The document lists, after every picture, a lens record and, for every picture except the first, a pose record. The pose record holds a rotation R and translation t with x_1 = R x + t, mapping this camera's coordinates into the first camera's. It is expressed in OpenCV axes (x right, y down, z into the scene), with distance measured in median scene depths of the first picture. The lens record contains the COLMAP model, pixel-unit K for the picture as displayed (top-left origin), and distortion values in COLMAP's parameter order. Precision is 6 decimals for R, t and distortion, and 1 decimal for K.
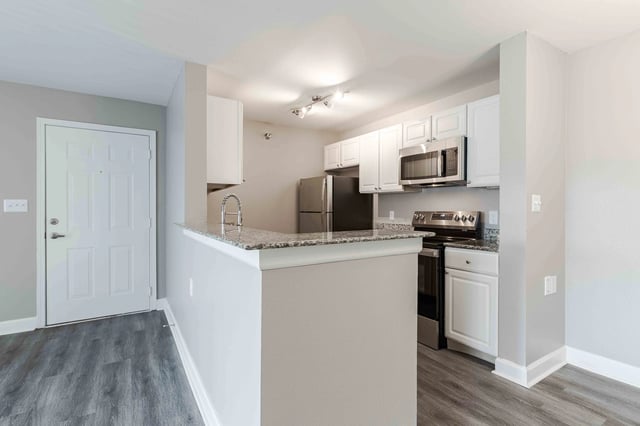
lens RADIAL K [[307.0, 0, 320.2], [0, 307.0, 212.7], [0, 0, 1]] dist [-0.000142, -0.000053]
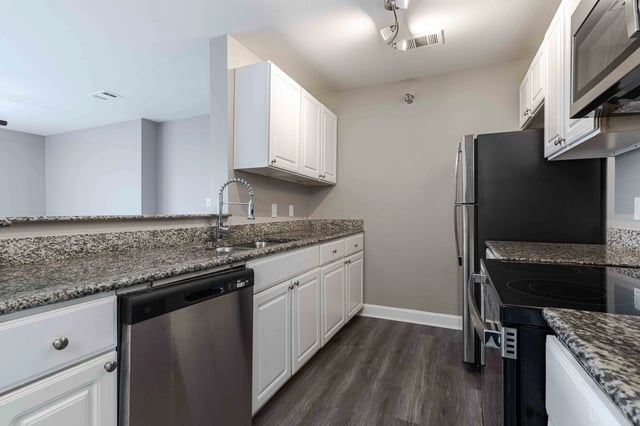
lens RADIAL K [[307.0, 0, 319.4], [0, 307.0, 212.6], [0, 0, 1]] dist [-0.000142, -0.000053]
pose [[0.561738, -0.002349, -0.827312, 0.317583], [-0.005041, 0.999968, -0.006262, 0.019400], [0.827300, 0.007688, 0.561708, 0.470081]]
